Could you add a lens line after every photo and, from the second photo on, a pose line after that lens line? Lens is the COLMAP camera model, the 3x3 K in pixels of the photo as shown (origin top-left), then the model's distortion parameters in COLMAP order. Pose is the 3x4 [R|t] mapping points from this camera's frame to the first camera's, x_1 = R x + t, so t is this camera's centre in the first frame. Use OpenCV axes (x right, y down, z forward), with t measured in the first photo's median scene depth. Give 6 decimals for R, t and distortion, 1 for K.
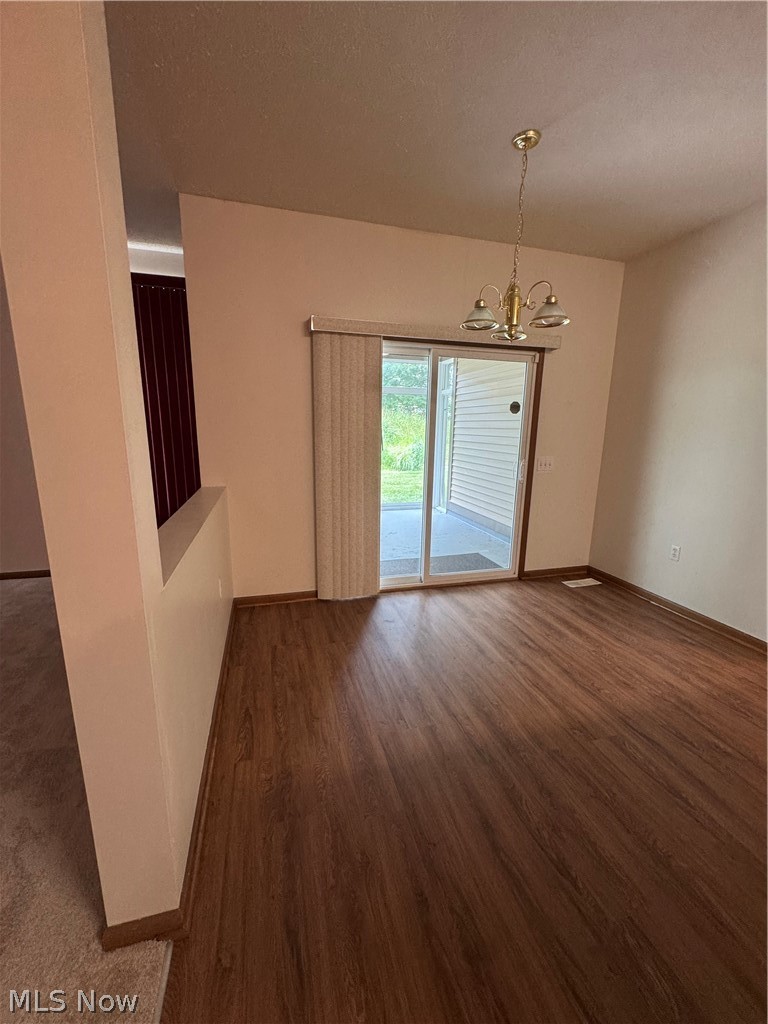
lens RADIAL K [[412.3, 0, 381.2], [0, 412.3, 512.4], [0, 0, 1]] dist [0.000055, -0.000150]
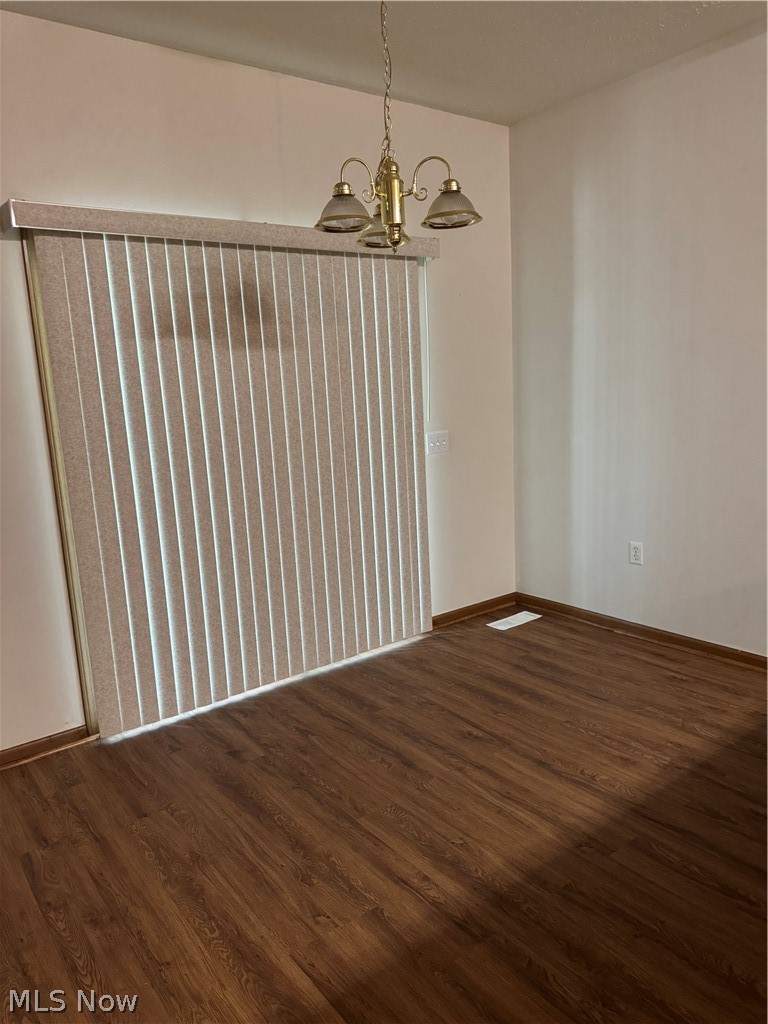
lens RADIAL K [[737.5, 0, 379.5], [0, 737.5, 515.5], [0, 0, 1]] dist [0.025650, -0.036497]
pose [[0.930368, -0.127233, 0.343842, -0.129688], [0.137734, 0.990450, -0.006183, -0.018754], [-0.339772, 0.053111, 0.939007, -0.006599]]
